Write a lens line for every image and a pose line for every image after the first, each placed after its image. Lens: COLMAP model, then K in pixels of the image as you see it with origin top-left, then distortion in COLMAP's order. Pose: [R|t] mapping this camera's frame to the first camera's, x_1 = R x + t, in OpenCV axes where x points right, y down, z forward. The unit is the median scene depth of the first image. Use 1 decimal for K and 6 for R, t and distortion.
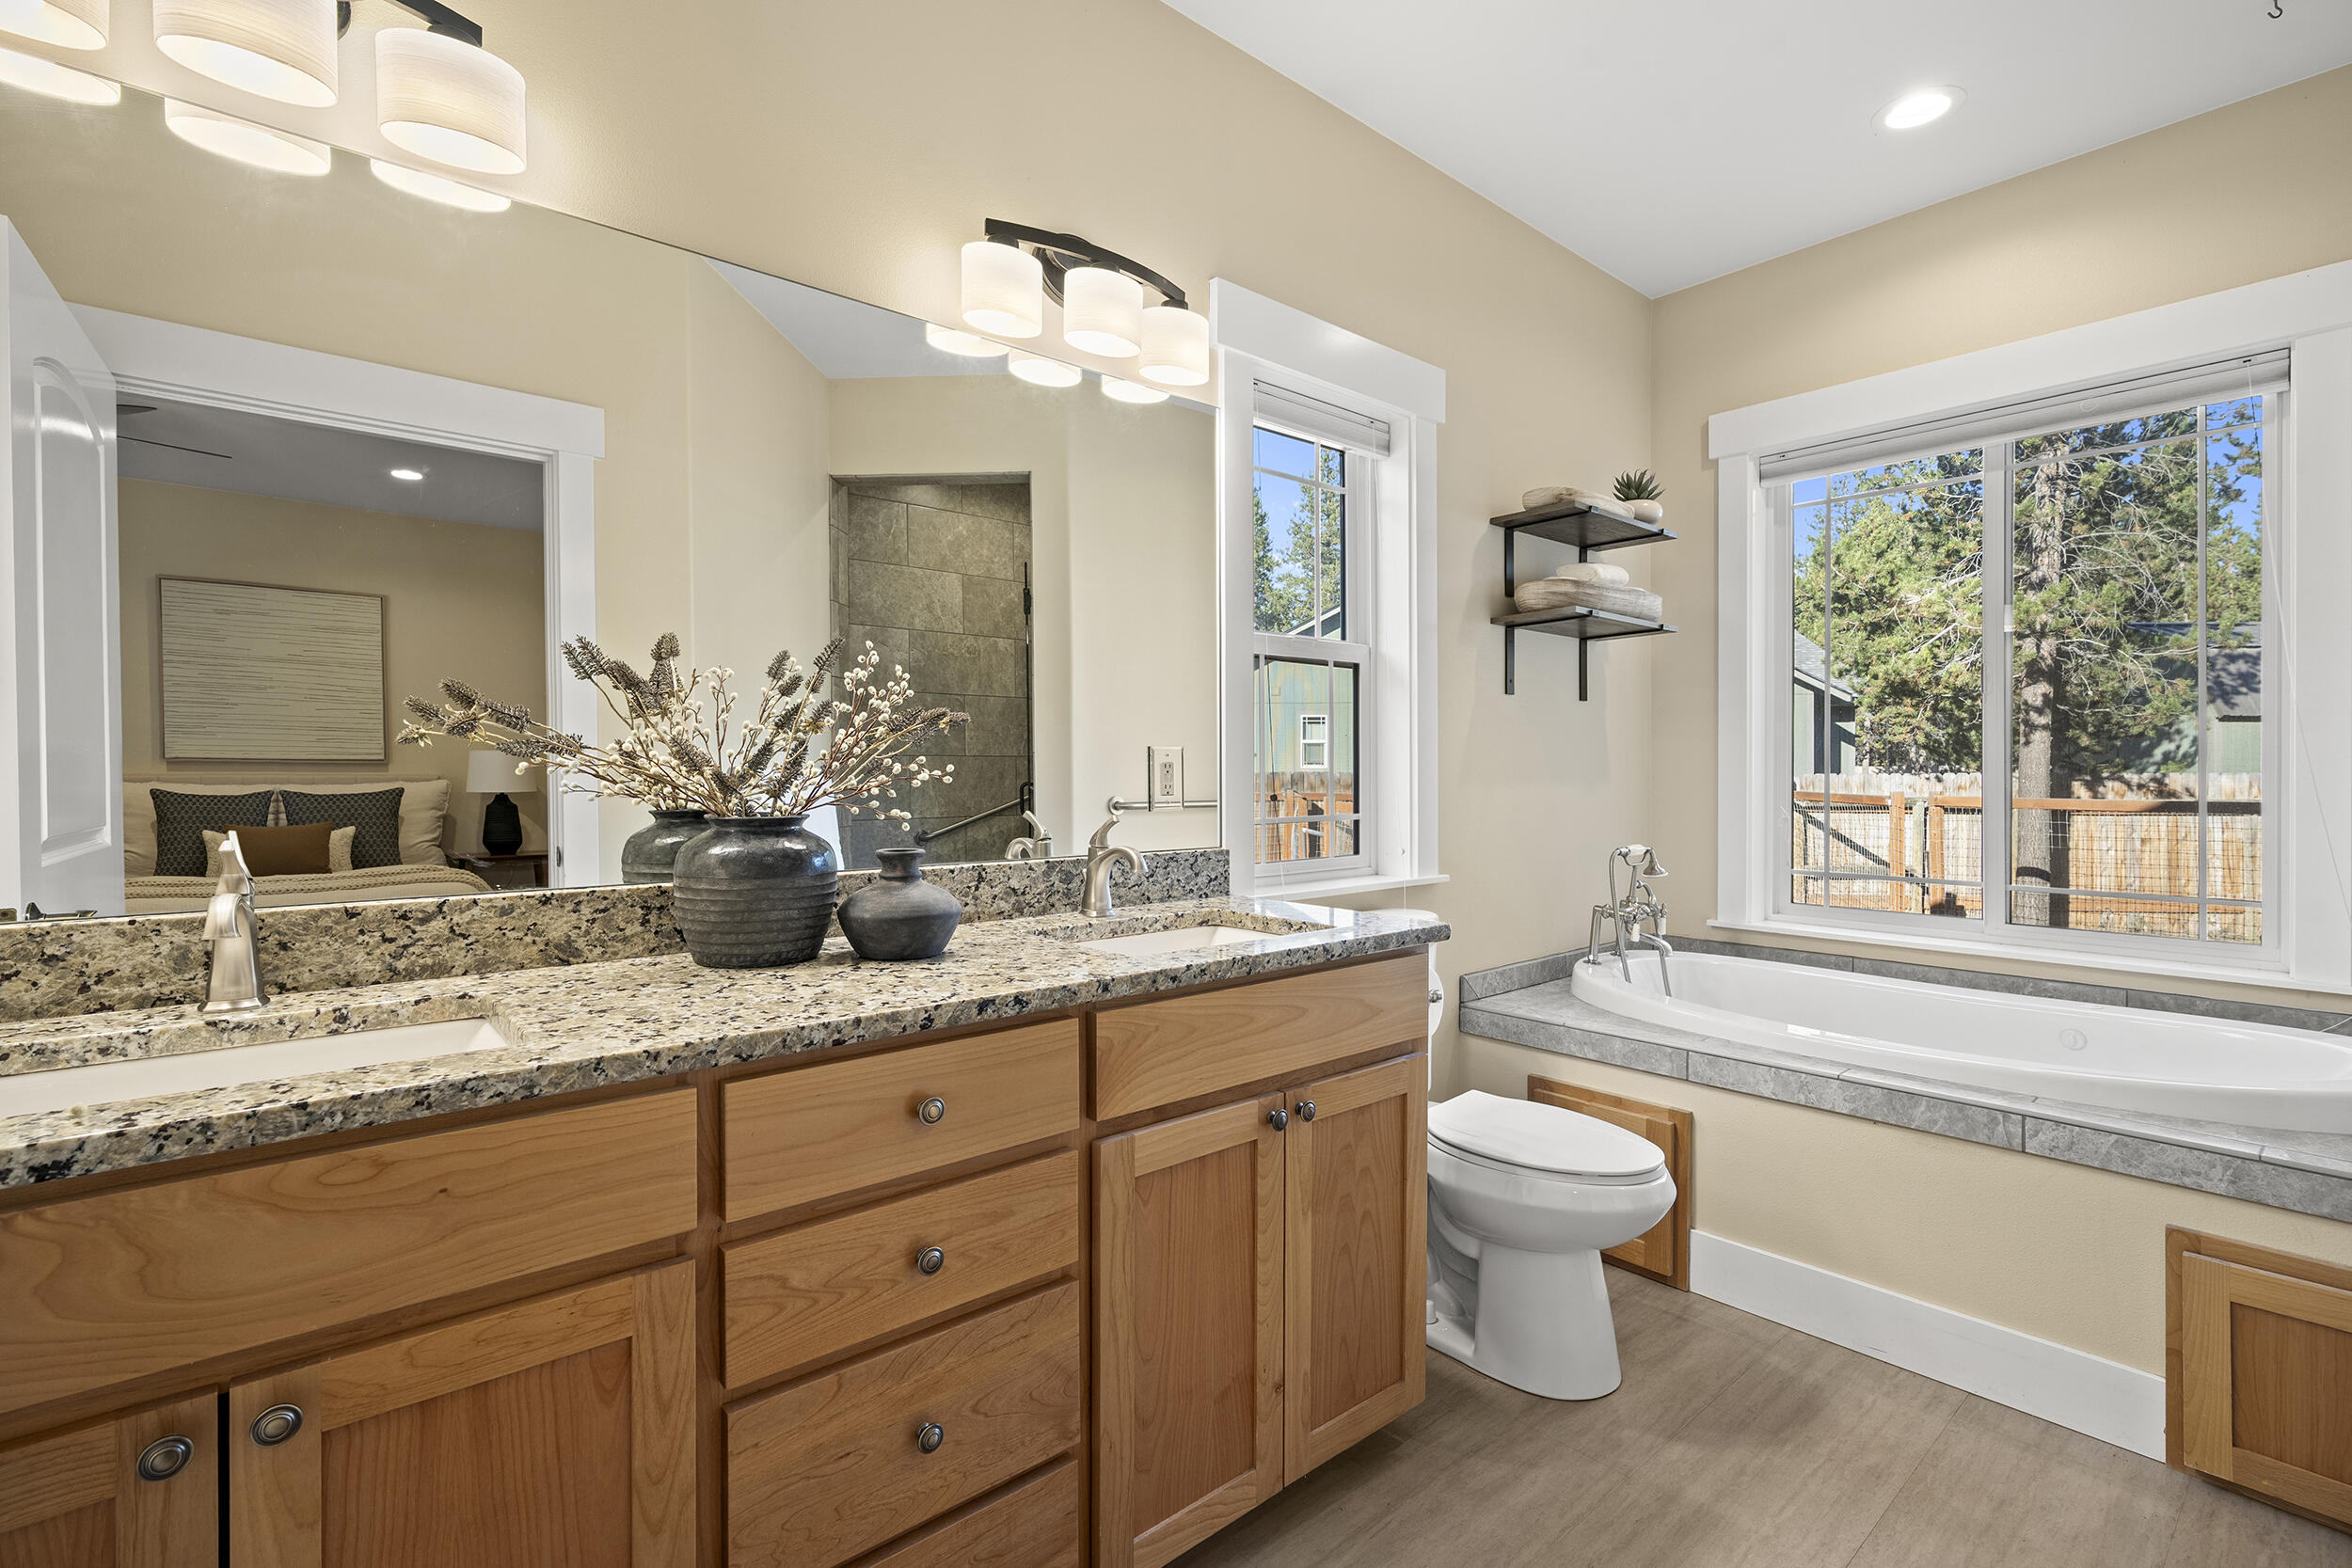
lens RADIAL K [[1083.6, 0, 1166.6], [0, 1083.6, 786.6], [0, 0, 1]] dist [-0.004405, 0.001320]
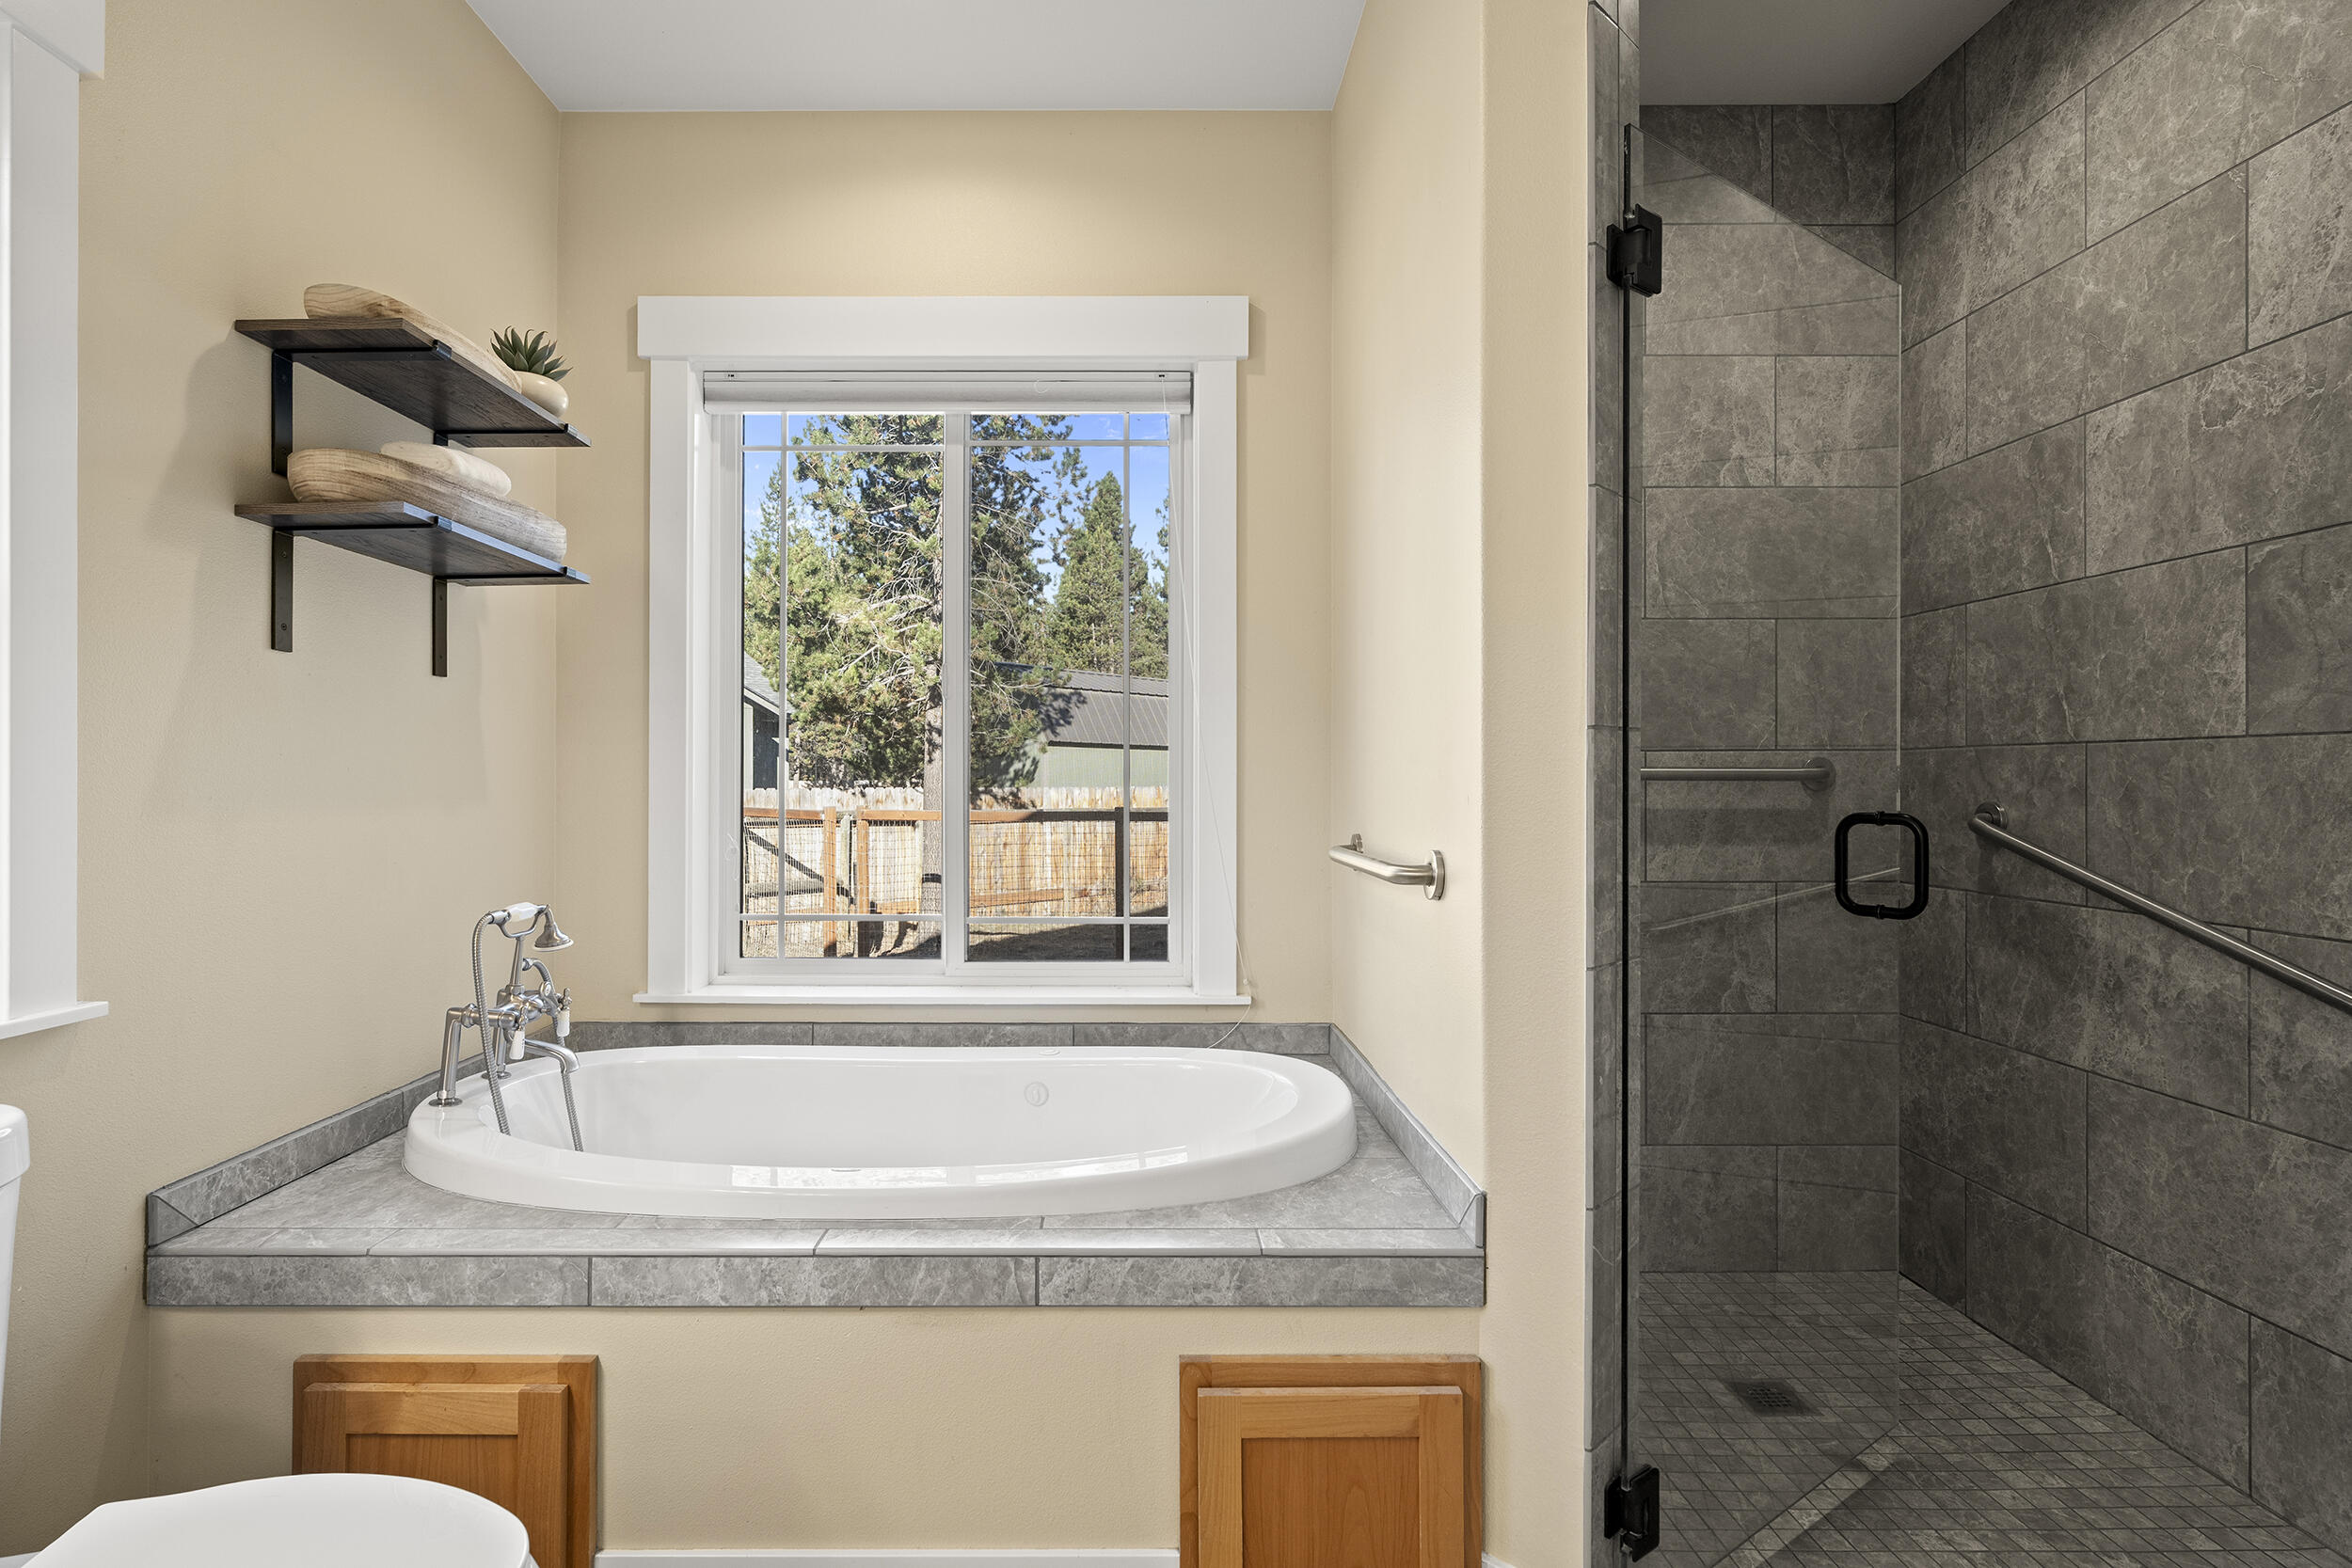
lens RADIAL K [[1148.2, 0, 1123.9], [0, 1148.2, 762.9], [0, 0, 1]] dist [-0.001591, 0.000453]
pose [[0.657605, 0.015782, 0.753198, 0.146301], [0.009426, 0.999530, -0.029173, -0.005602], [-0.753304, 0.026284, 0.657147, 0.267578]]
